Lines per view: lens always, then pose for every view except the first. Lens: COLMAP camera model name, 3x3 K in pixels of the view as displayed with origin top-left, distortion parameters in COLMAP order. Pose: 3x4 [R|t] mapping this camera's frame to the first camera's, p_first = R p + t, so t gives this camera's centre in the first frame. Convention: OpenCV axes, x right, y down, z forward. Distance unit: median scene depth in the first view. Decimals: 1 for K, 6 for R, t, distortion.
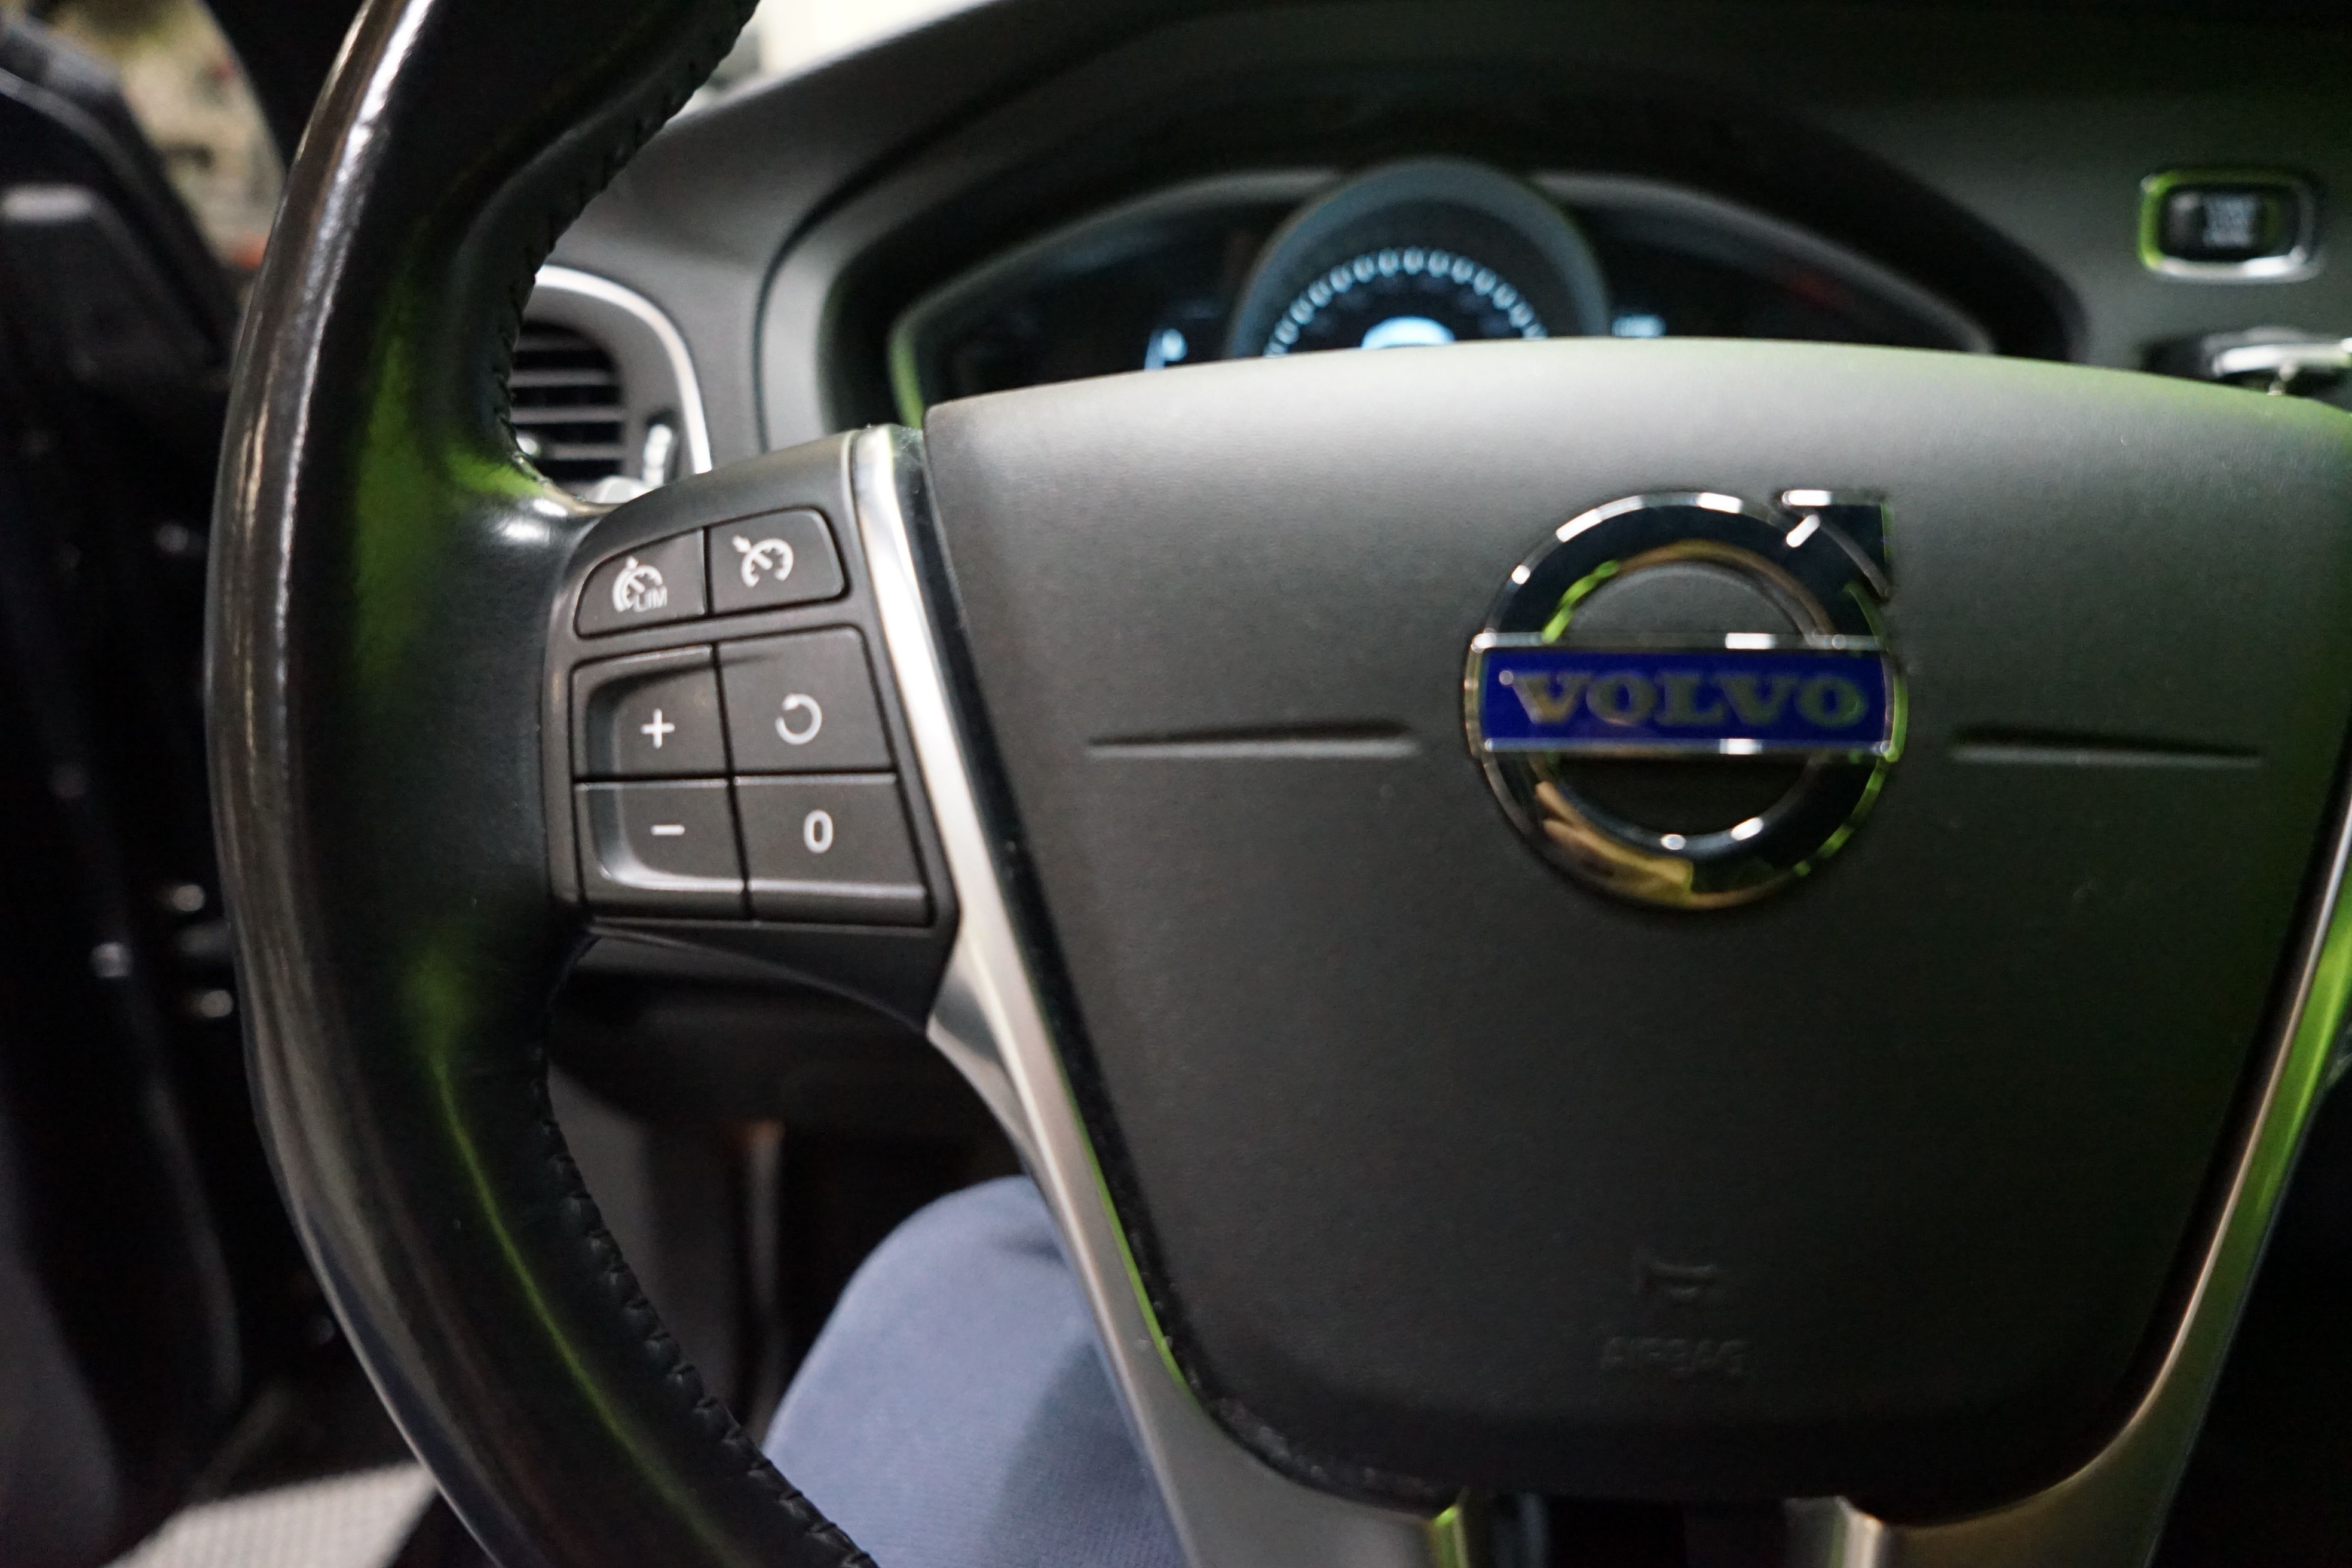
lens RADIAL K [[1577.5, 0, 1194.4], [0, 1577.5, 784.4], [0, 0, 1]] dist [-0.014534, 0.008292]
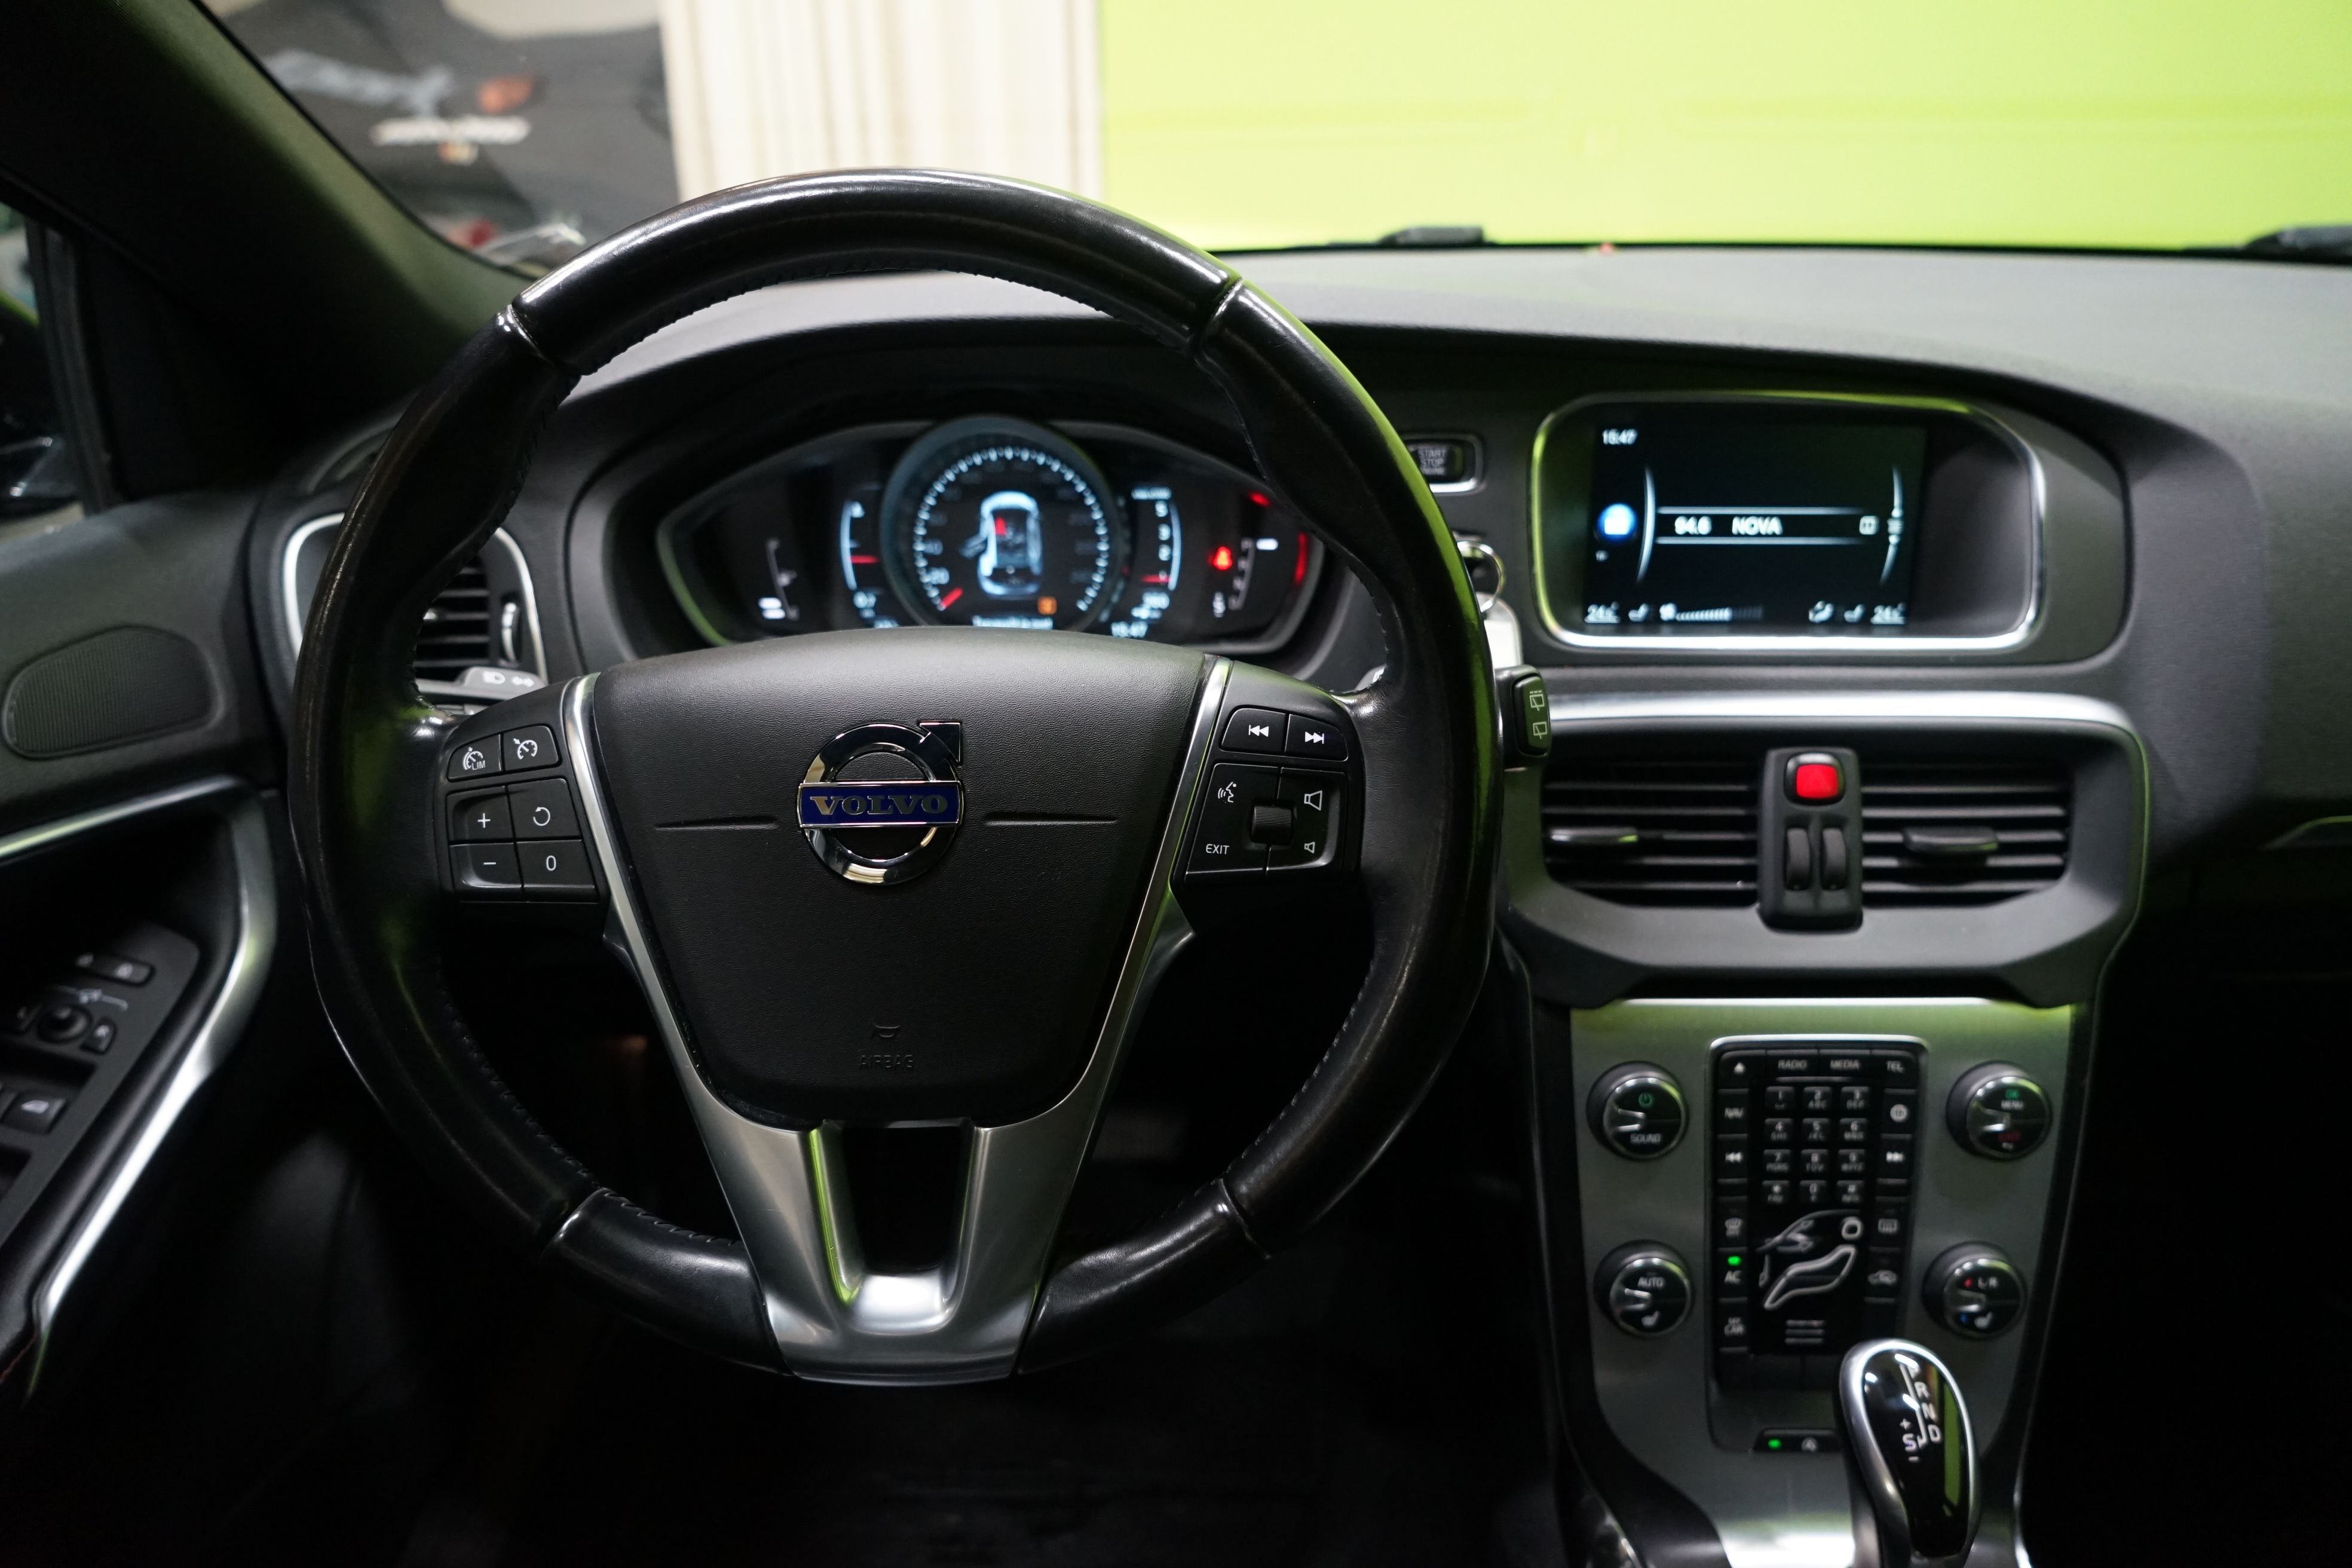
lens RADIAL K [[1577.5, 0, 1161.3], [0, 1577.5, 773.4], [0, 0, 1]] dist [-0.014534, 0.008292]
pose [[0.999482, -0.027397, 0.016866, 0.640251], [0.026965, 0.999316, 0.025316, -0.139260], [-0.017548, -0.024848, 0.999537, -1.380954]]
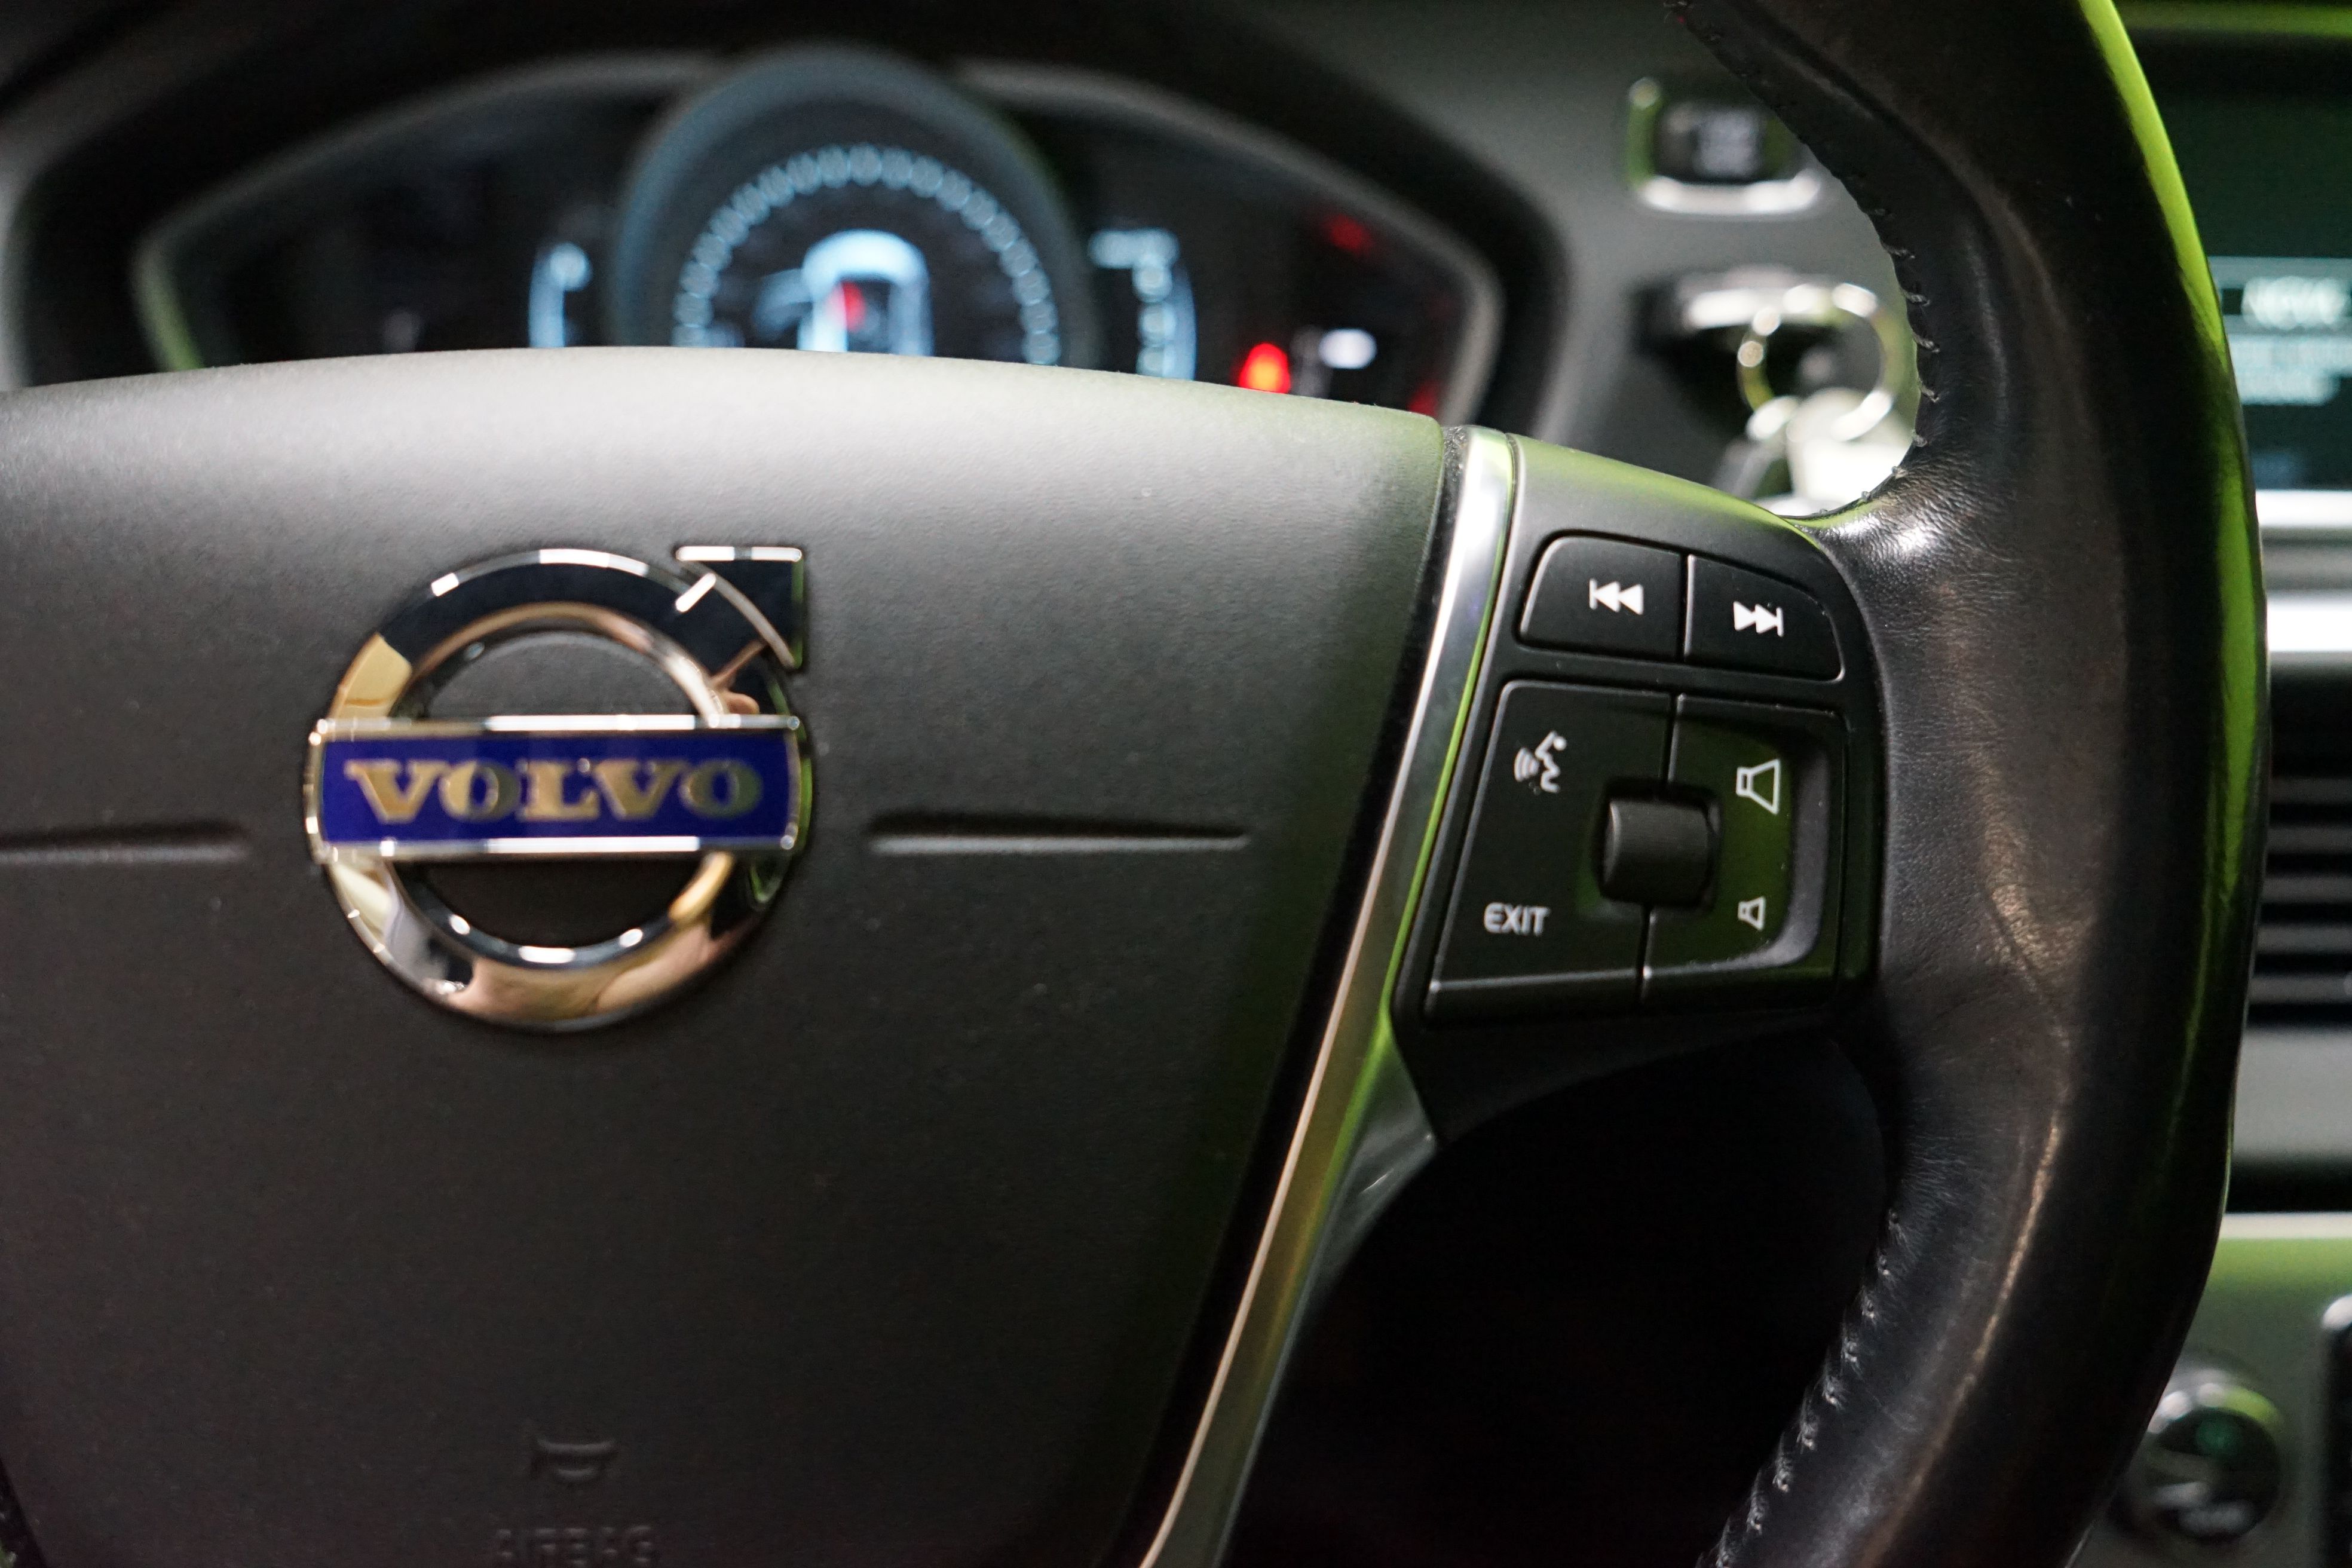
lens RADIAL K [[1987.9, 0, 1169.9], [0, 1987.9, 794.8], [0, 0, 1]] dist [0.013230, 0.002096]
pose [[0.994991, -0.023437, 0.097175, 0.475356], [0.021938, 0.999624, 0.016467, -0.054707], [-0.097525, -0.014253, 0.995131, -0.106731]]
